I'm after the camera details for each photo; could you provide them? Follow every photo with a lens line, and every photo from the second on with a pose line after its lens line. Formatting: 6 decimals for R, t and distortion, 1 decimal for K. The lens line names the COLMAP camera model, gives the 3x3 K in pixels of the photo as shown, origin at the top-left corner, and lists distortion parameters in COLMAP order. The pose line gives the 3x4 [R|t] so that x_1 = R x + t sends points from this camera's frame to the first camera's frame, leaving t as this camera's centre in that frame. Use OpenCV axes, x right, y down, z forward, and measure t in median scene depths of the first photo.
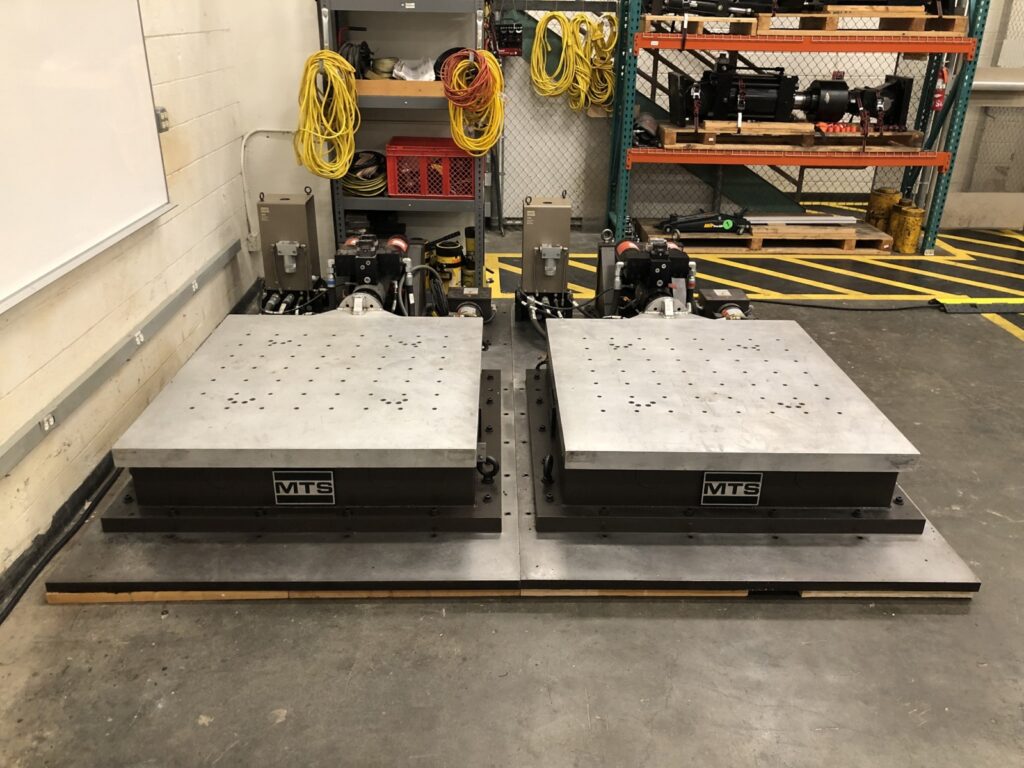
lens RADIAL K [[836.9, 0, 515.3], [0, 836.9, 398.9], [0, 0, 1]] dist [0.122925, -0.228257]
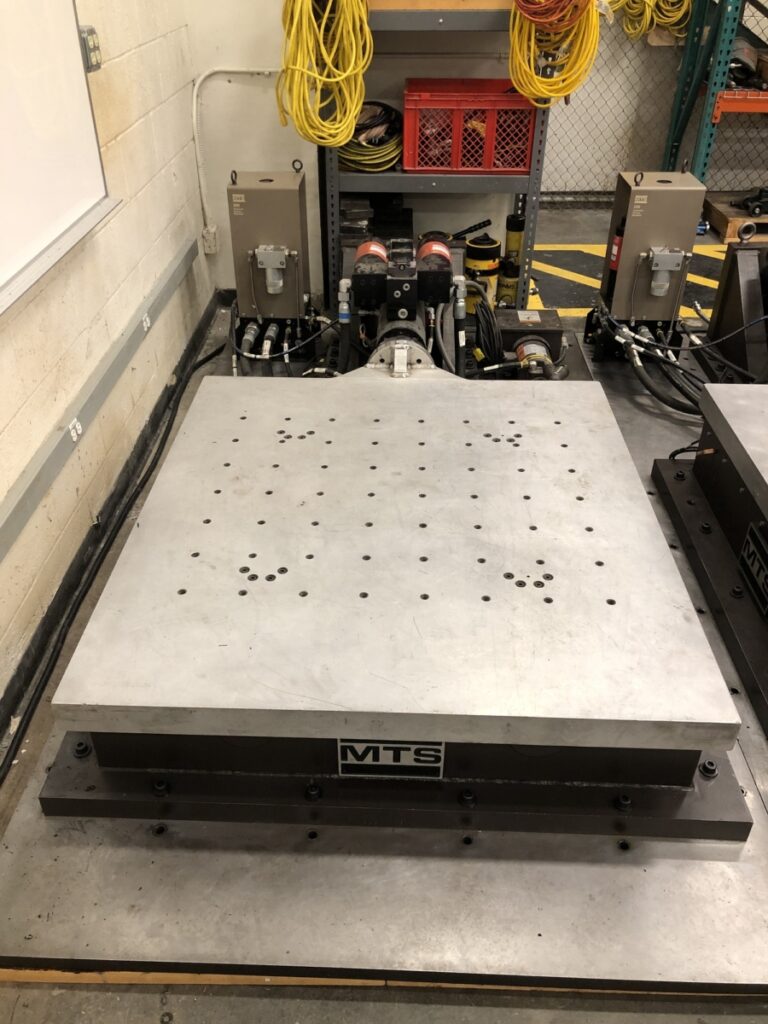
lens RADIAL K [[844.5, 0, 384.0], [0, 844.5, 512.0], [0, 0, 1]] dist [0.043765, -0.016567]
pose [[0.998852, 0.013484, -0.045976, -0.141683], [-0.005663, 0.986082, 0.166165, -0.087931], [0.047577, -0.165714, 0.985026, 0.292763]]
